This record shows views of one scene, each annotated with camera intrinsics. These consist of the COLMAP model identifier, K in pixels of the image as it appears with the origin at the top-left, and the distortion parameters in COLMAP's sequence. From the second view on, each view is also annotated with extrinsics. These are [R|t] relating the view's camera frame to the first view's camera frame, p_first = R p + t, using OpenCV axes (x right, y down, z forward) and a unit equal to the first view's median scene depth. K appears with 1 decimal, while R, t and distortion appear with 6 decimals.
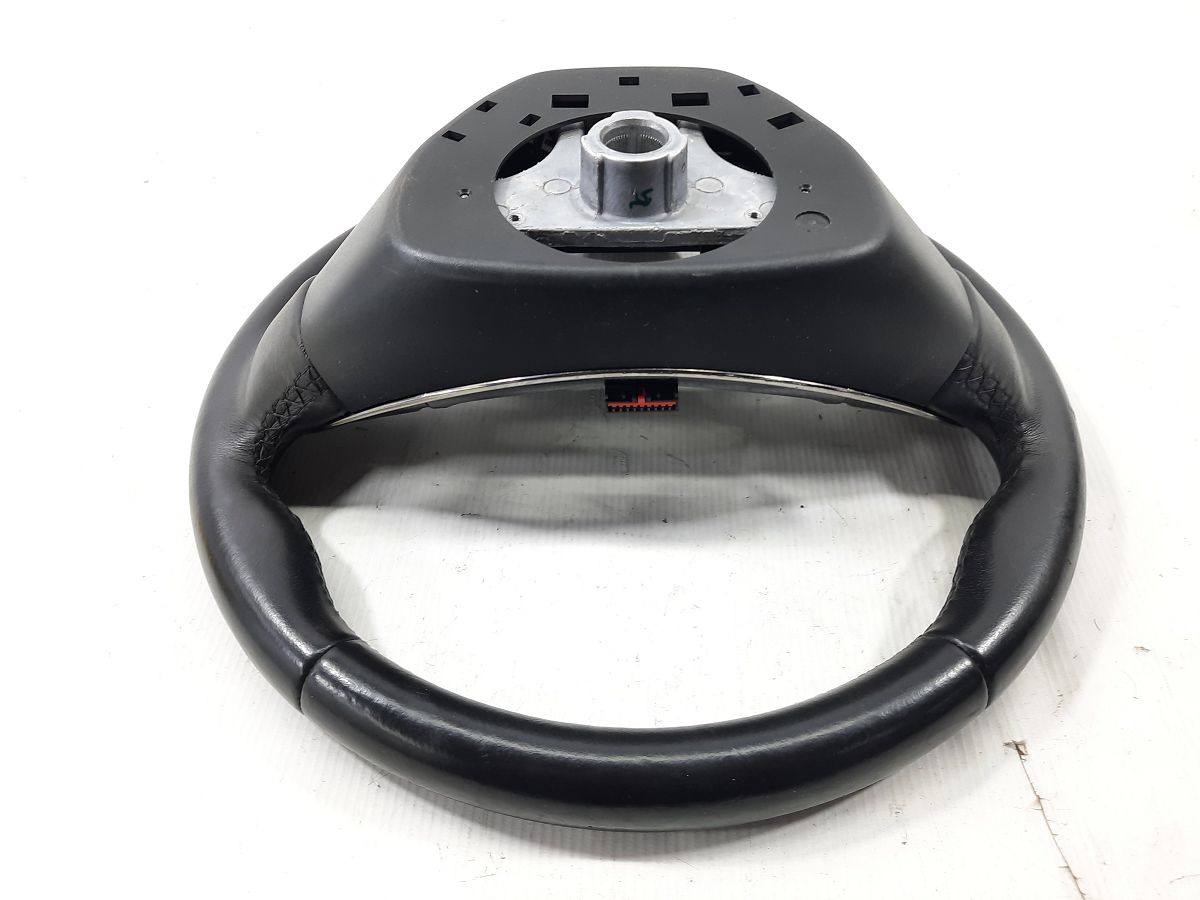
lens RADIAL K [[858.9, 0, 600.0], [0, 858.9, 450.0], [0, 0, 1]] dist [0.025186, -0.034915]
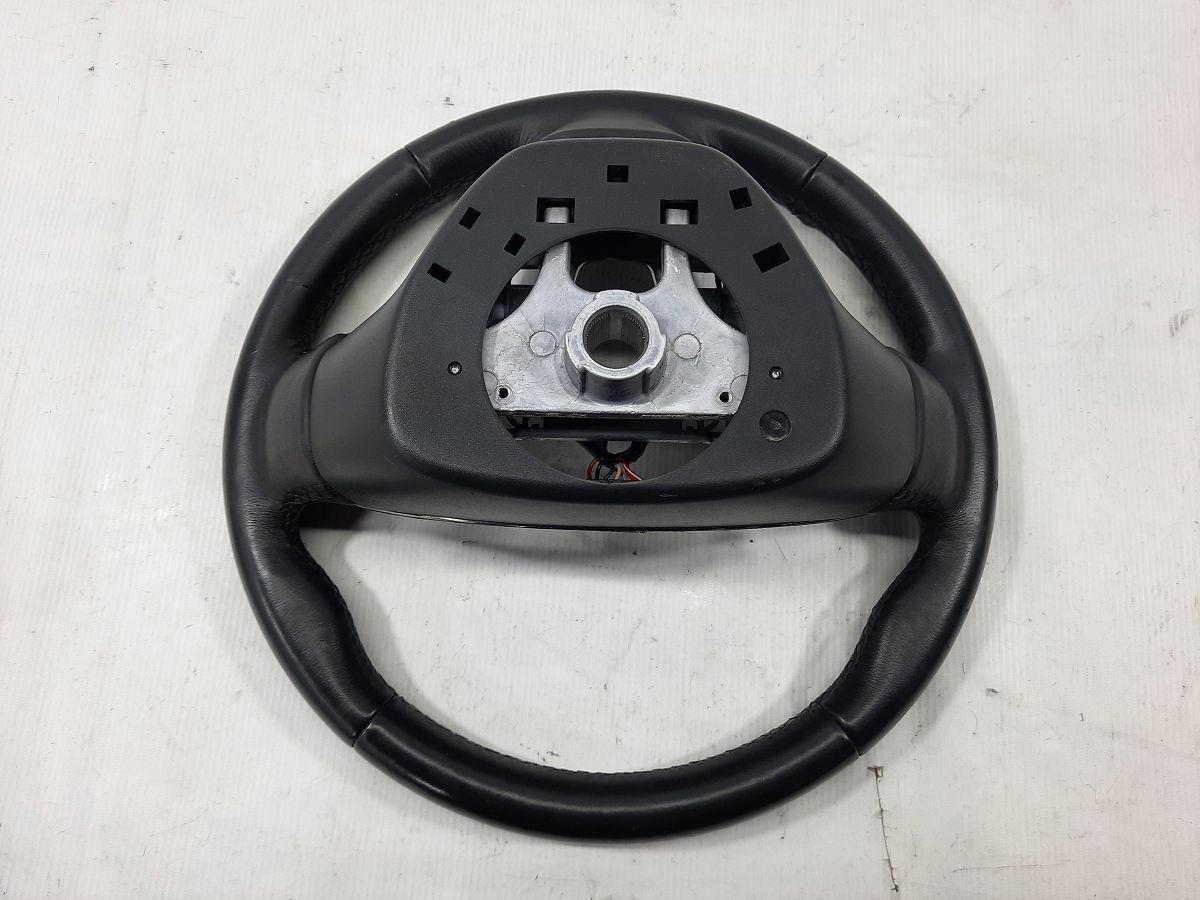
lens RADIAL K [[871.2, 0, 600.0], [0, 871.2, 450.0], [0, 0, 1]] dist [0.010067, 0.000753]
pose [[0.999637, 0.022246, 0.015203, 0.006719], [-0.026755, 0.886242, 0.462449, -0.644276], [-0.003186, -0.462688, 0.886516, -0.001282]]
